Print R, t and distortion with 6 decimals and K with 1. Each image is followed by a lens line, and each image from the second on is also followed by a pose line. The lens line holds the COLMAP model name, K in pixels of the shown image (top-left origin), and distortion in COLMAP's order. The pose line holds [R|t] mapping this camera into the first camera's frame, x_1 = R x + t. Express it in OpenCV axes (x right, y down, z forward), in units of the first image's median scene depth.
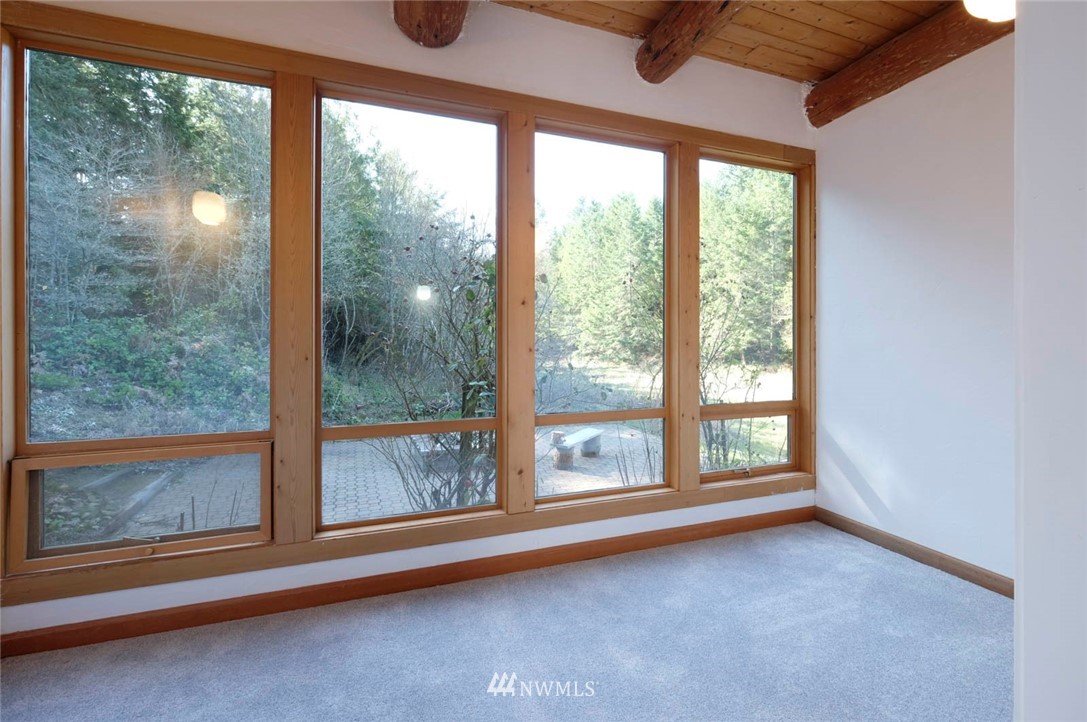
lens RADIAL K [[482.0, 0, 542.4], [0, 482.0, 338.6], [0, 0, 1]] dist [0.000250, -0.000001]
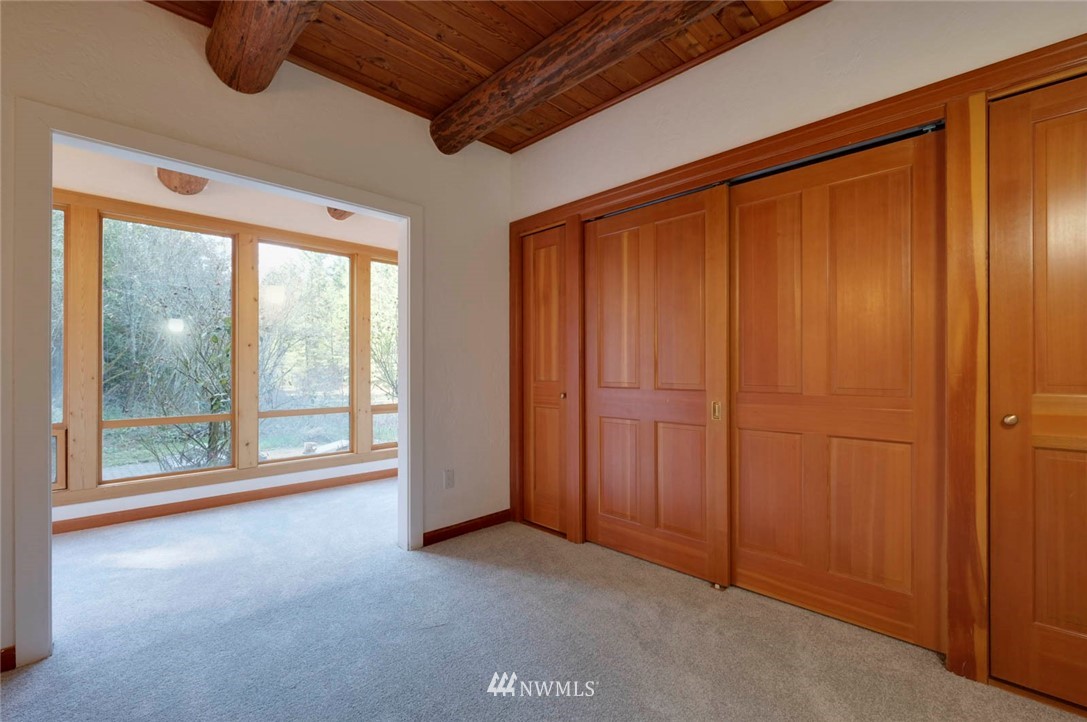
lens RADIAL K [[480.3, 0, 543.3], [0, 480.3, 365.2], [0, 0, 1]] dist [-0.001180, -0.000128]
pose [[0.915420, 0.000554, 0.402500, 0.217971], [0.000267, 0.999998, -0.001985, 0.000150], [-0.402500, 0.001924, 0.915418, -0.929454]]
